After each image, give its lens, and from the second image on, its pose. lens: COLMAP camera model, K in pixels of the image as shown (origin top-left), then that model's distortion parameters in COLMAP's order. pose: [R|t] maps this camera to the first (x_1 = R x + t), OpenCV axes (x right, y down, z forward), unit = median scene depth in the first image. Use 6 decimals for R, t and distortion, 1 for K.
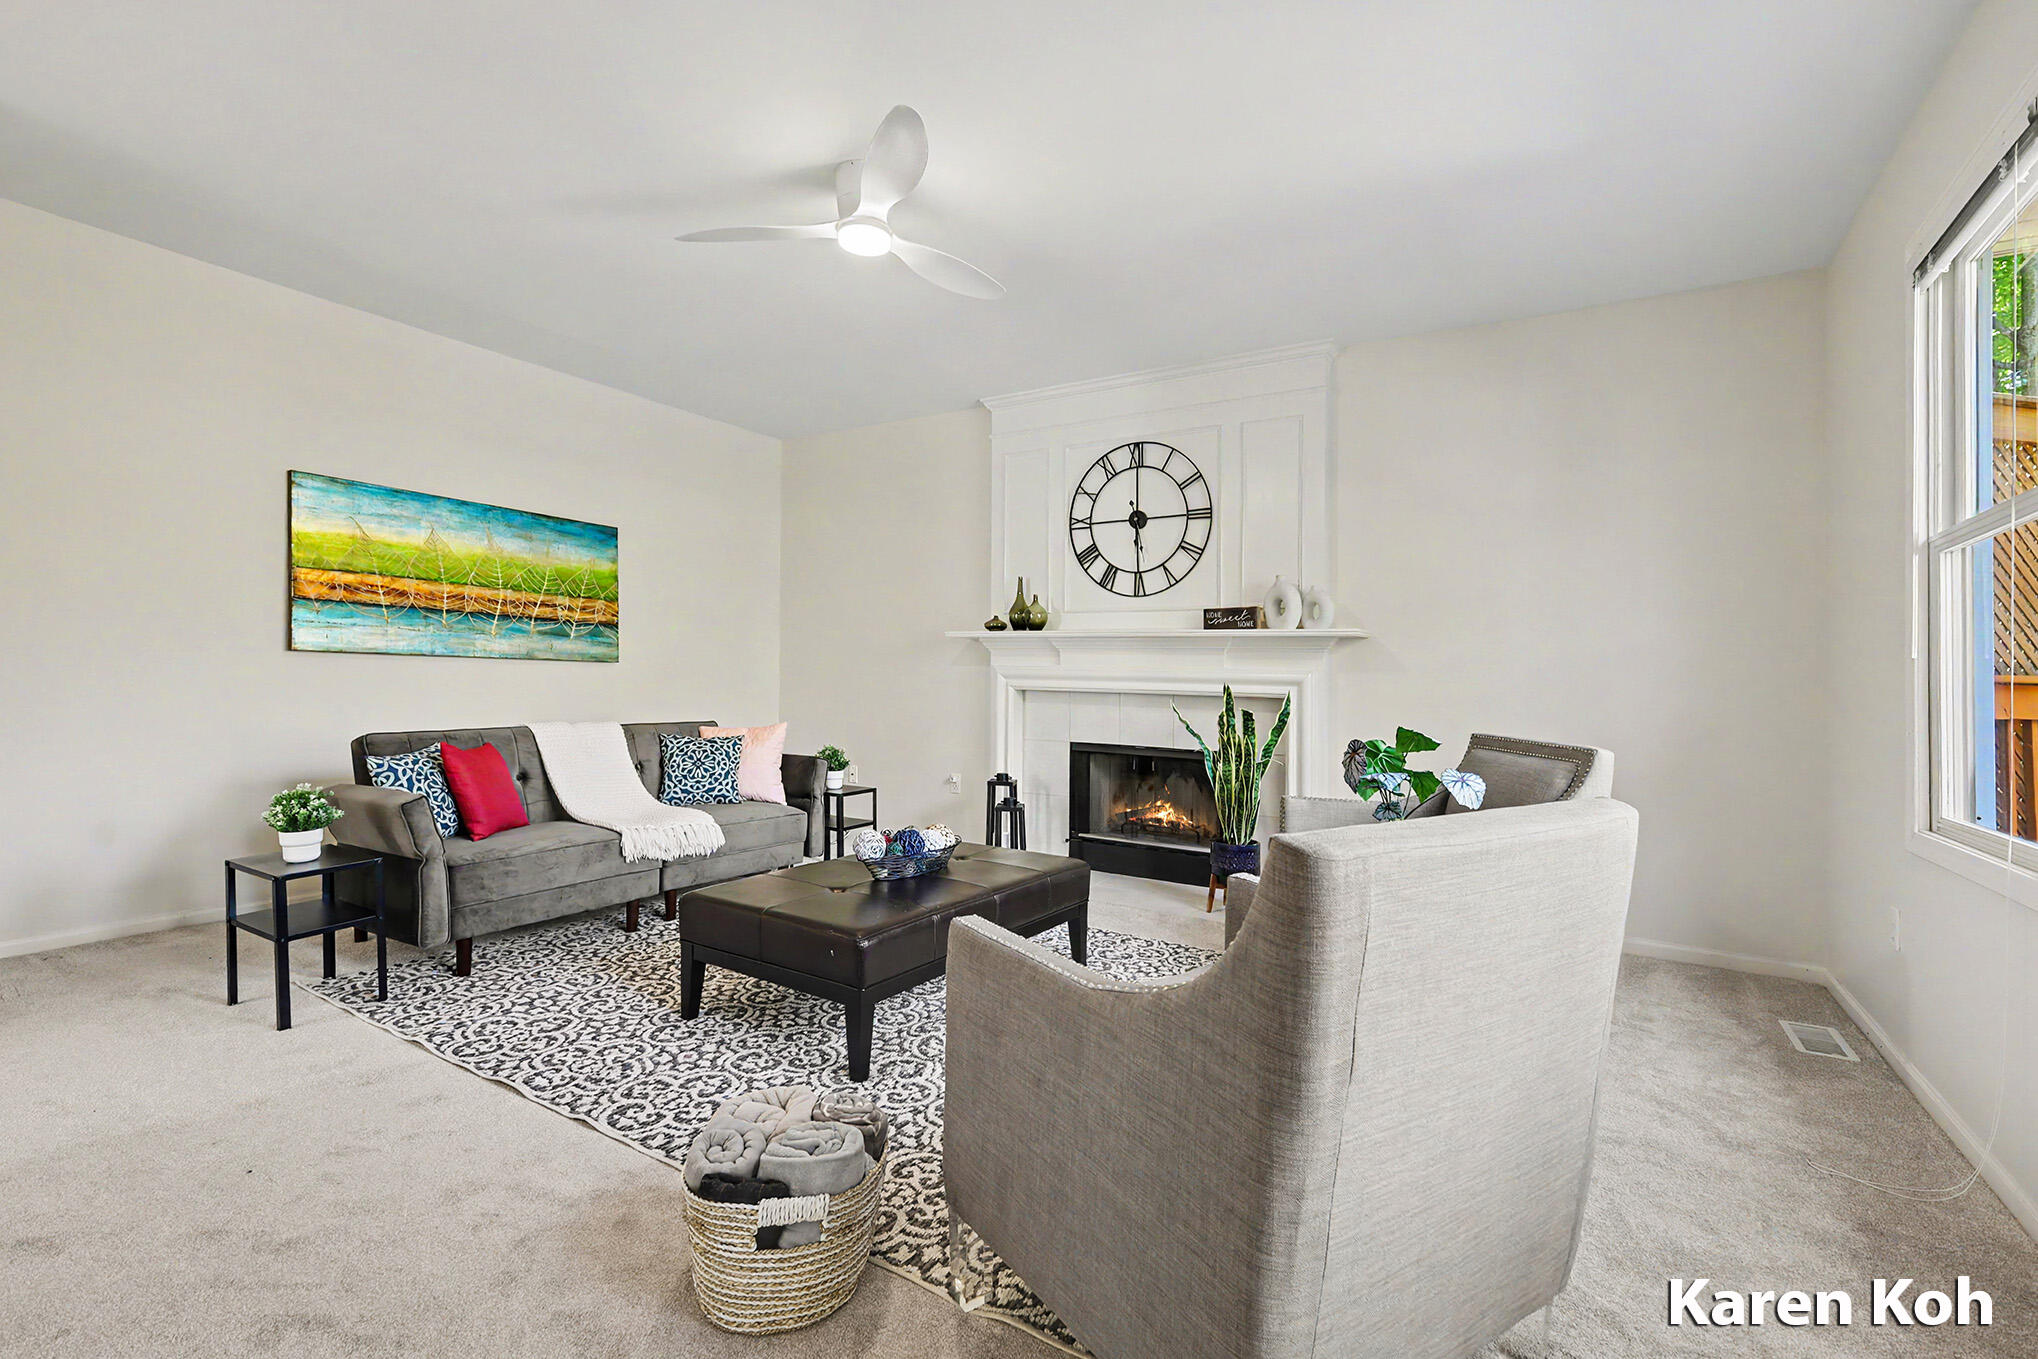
lens RADIAL K [[893.8, 0, 1022.1], [0, 893.8, 681.8], [0, 0, 1]] dist [-0.002587, -0.000279]
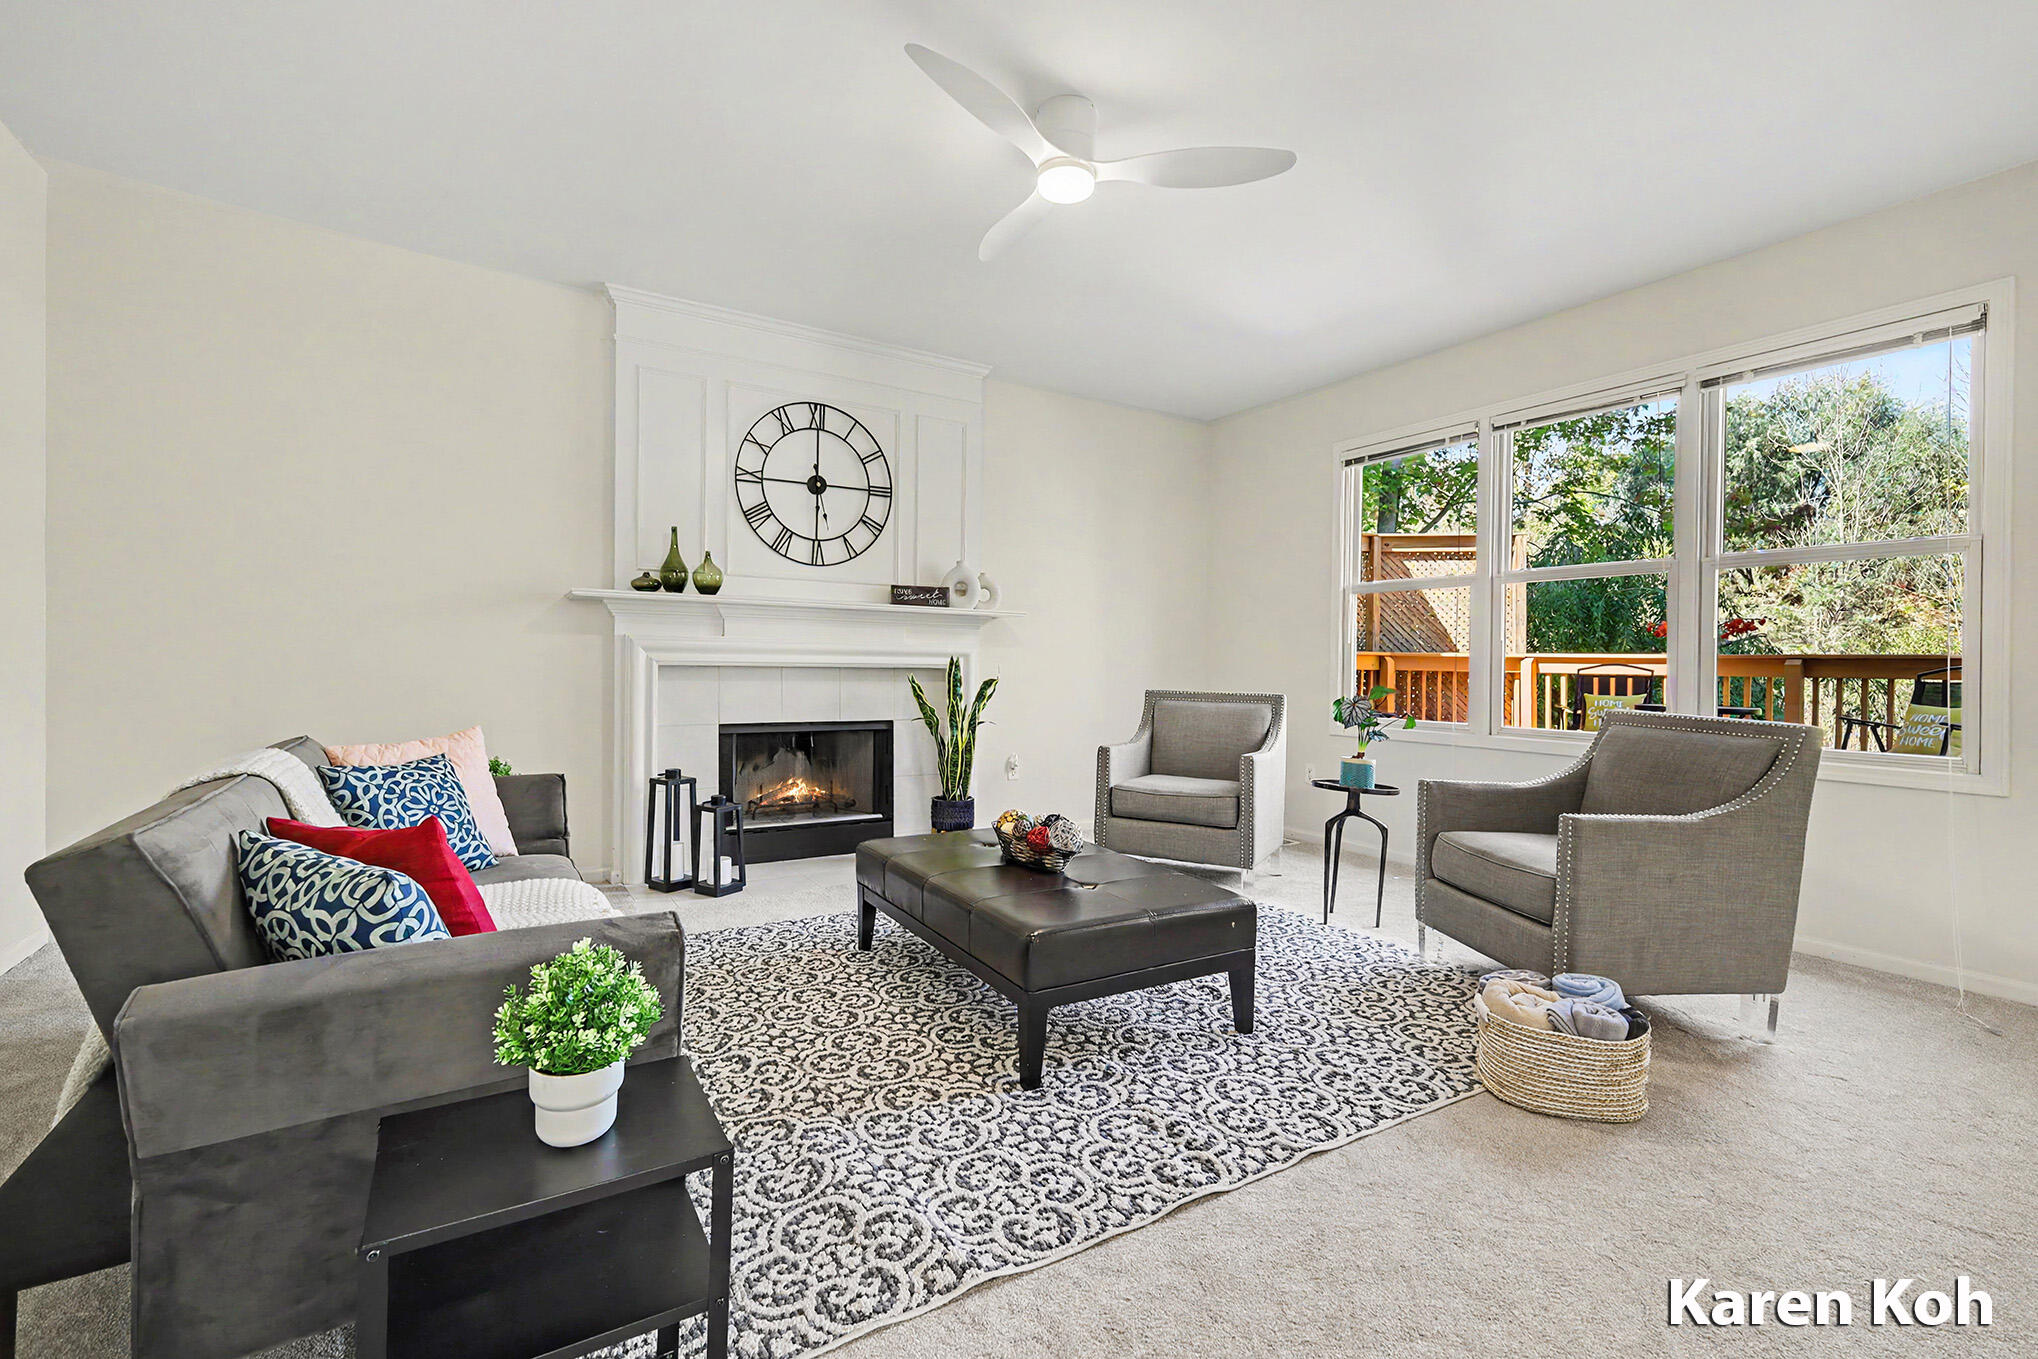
lens RADIAL K [[893.8, 0, 1006.0], [0, 893.8, 666.4], [0, 0, 1]] dist [-0.002587, -0.000279]
pose [[0.455052, -0.021100, 0.890215, -0.635797], [-0.003083, 0.999676, 0.025270, -0.012540], [-0.890460, -0.014244, 0.454839, 0.386121]]
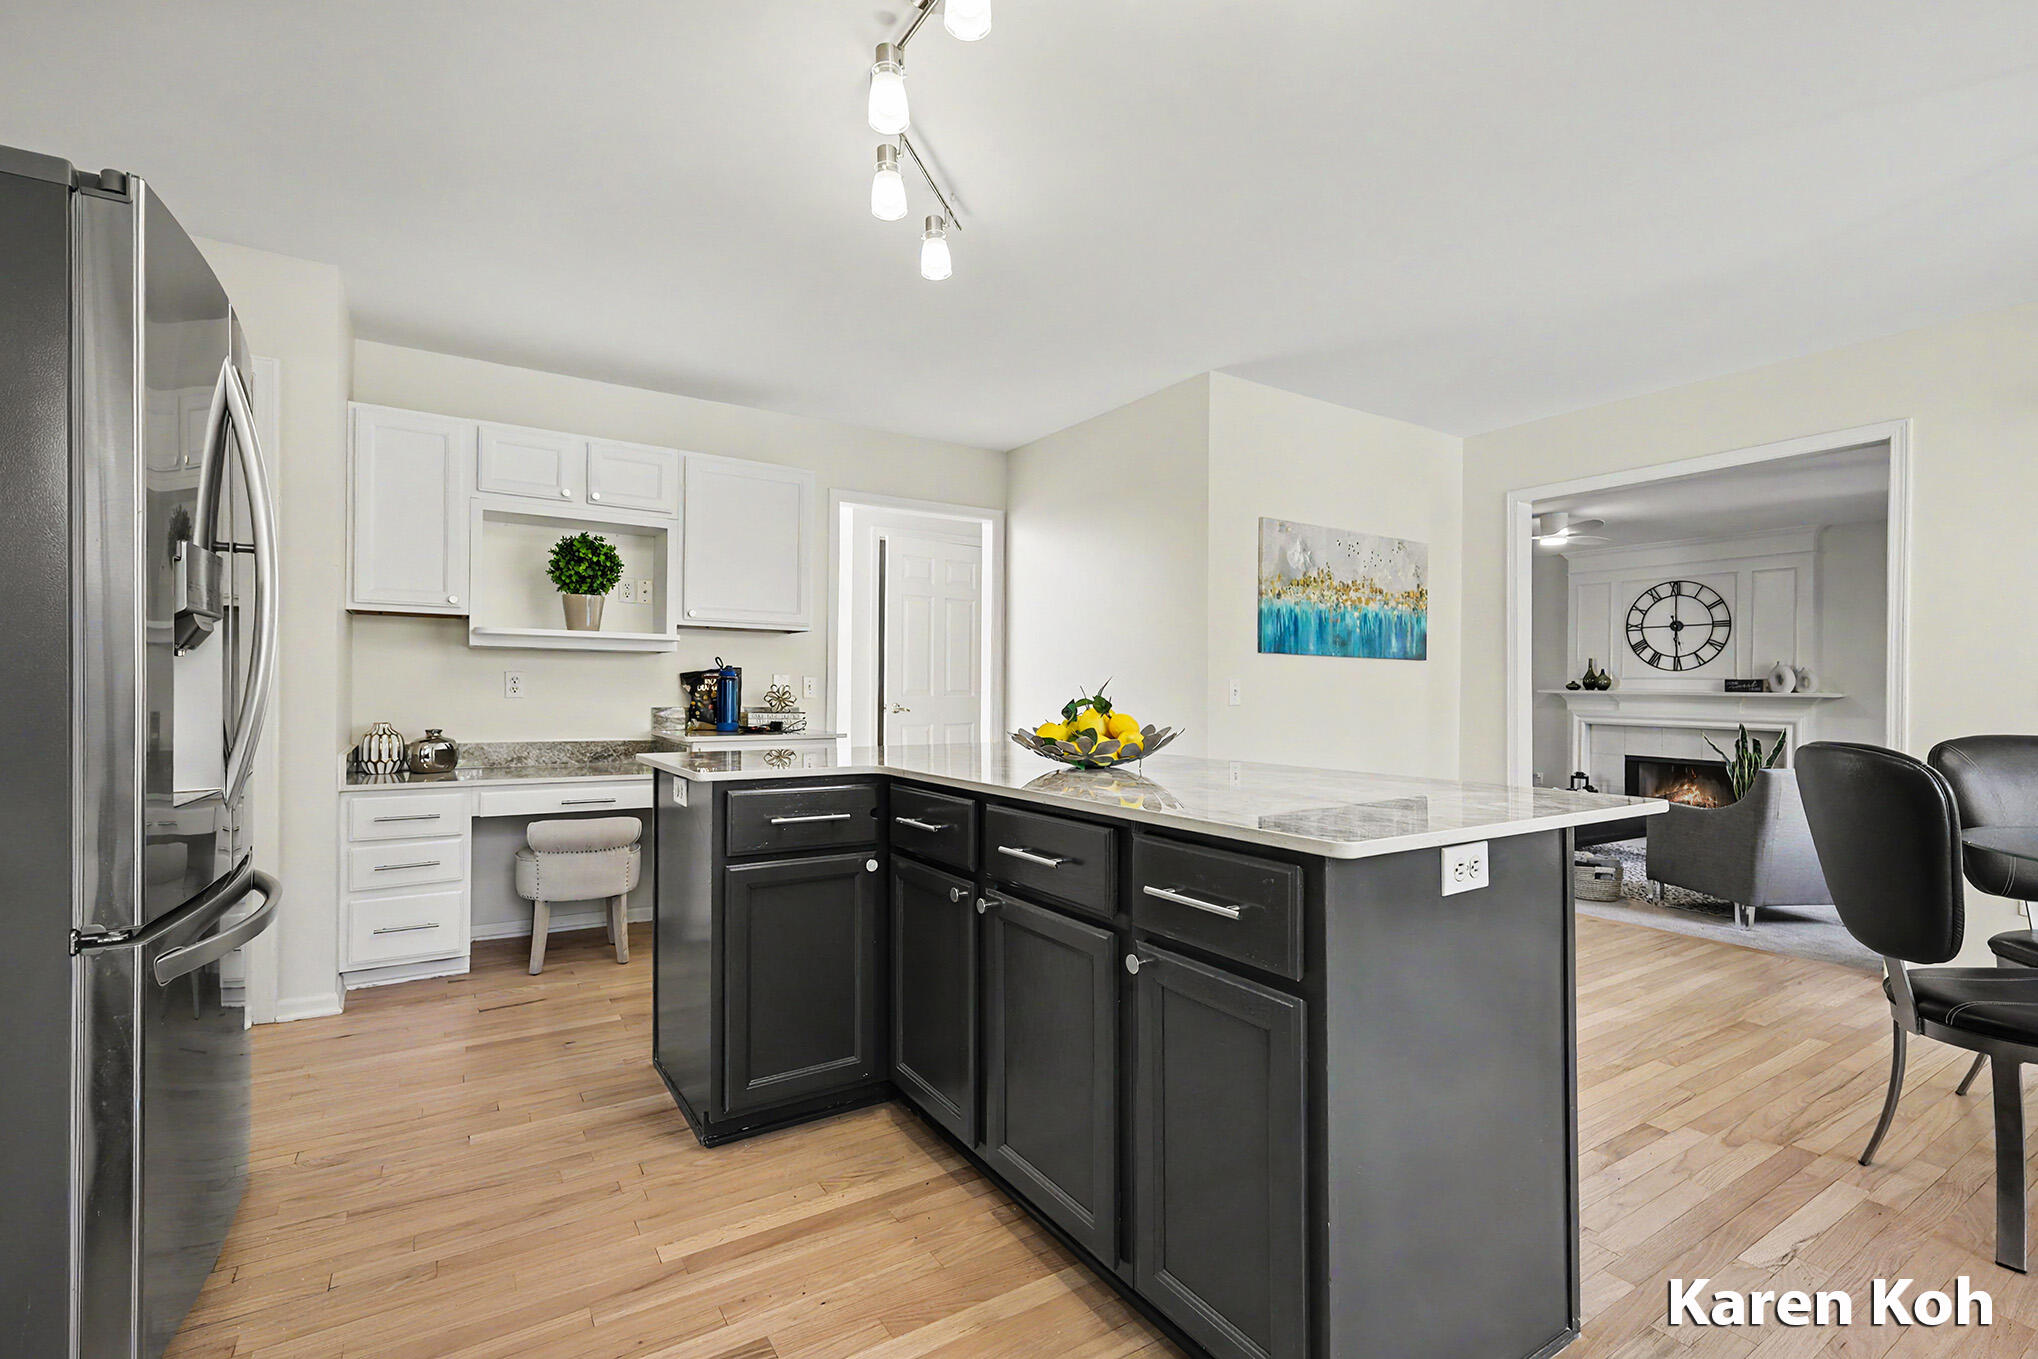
lens RADIAL K [[893.8, 0, 1014.6], [0, 893.8, 703.1], [0, 0, 1]] dist [-0.002587, -0.000279]
pose [[0.899163, -0.001343, -0.437611, -0.264570], [0.004772, 0.999966, 0.006735, -0.051566], [0.437587, -0.008144, 0.899139, -1.101644]]
